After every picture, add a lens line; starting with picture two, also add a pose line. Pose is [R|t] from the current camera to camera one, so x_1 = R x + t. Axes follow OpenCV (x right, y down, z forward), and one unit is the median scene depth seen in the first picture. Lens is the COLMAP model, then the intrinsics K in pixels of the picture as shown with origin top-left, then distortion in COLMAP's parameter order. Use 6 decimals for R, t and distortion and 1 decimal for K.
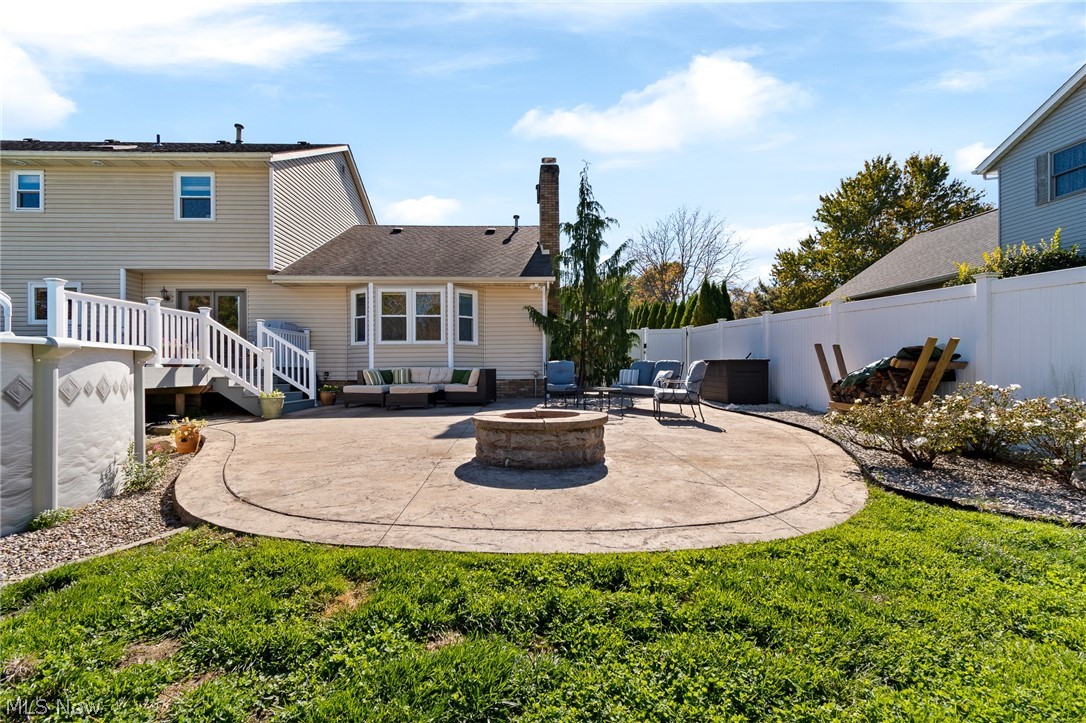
lens RADIAL K [[492.1, 0, 540.5], [0, 492.1, 371.8], [0, 0, 1]] dist [0.000098, -0.000269]
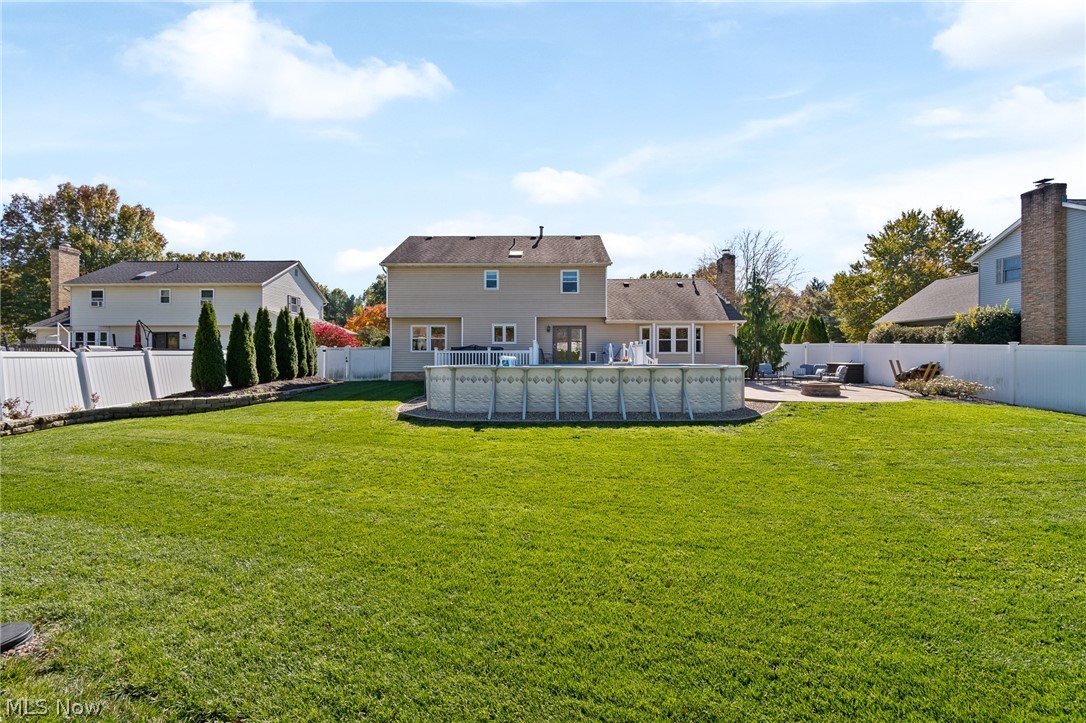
lens RADIAL K [[494.4, 0, 543.0], [0, 494.4, 361.5], [0, 0, 1]] dist [-0.000369, -0.000128]
pose [[0.999379, 0.003253, -0.035095, -0.702428], [-0.003085, 0.999983, 0.004855, -0.032248], [0.035111, -0.004743, 0.999372, -0.998697]]
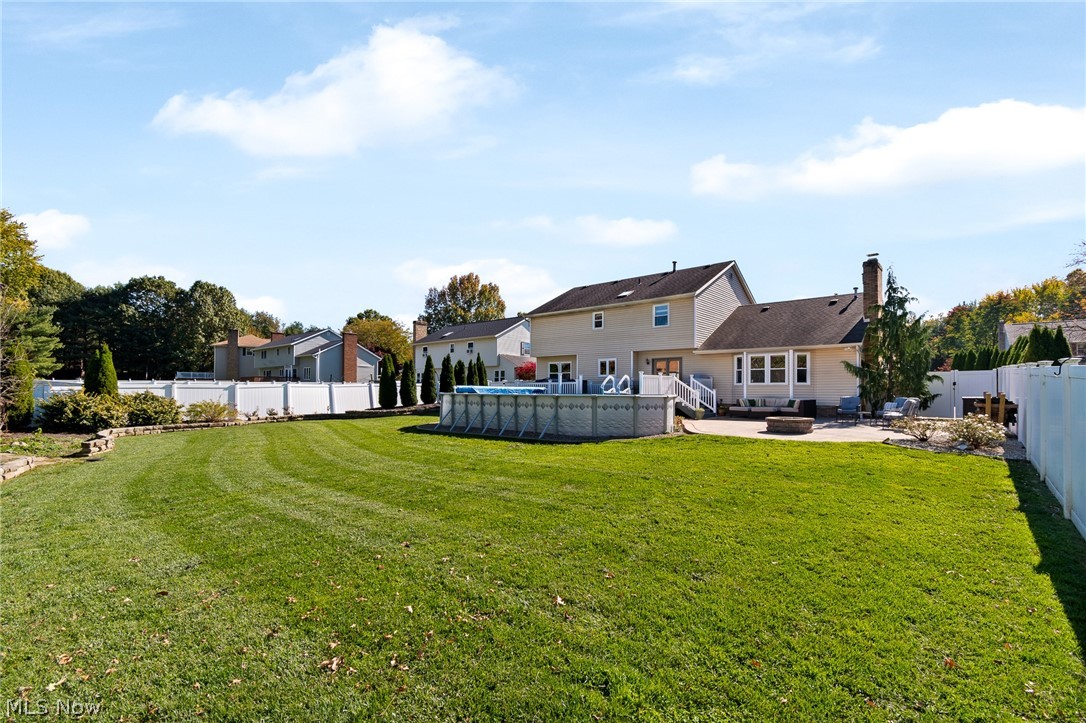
lens RADIAL K [[491.7, 0, 544.5], [0, 491.7, 394.1], [0, 0, 1]] dist [-0.000013, -0.000120]
pose [[0.733295, 0.011464, -0.679814, 0.350865], [-0.010047, 0.999931, 0.006025, -0.023908], [0.679836, 0.002412, 0.733360, -0.843541]]
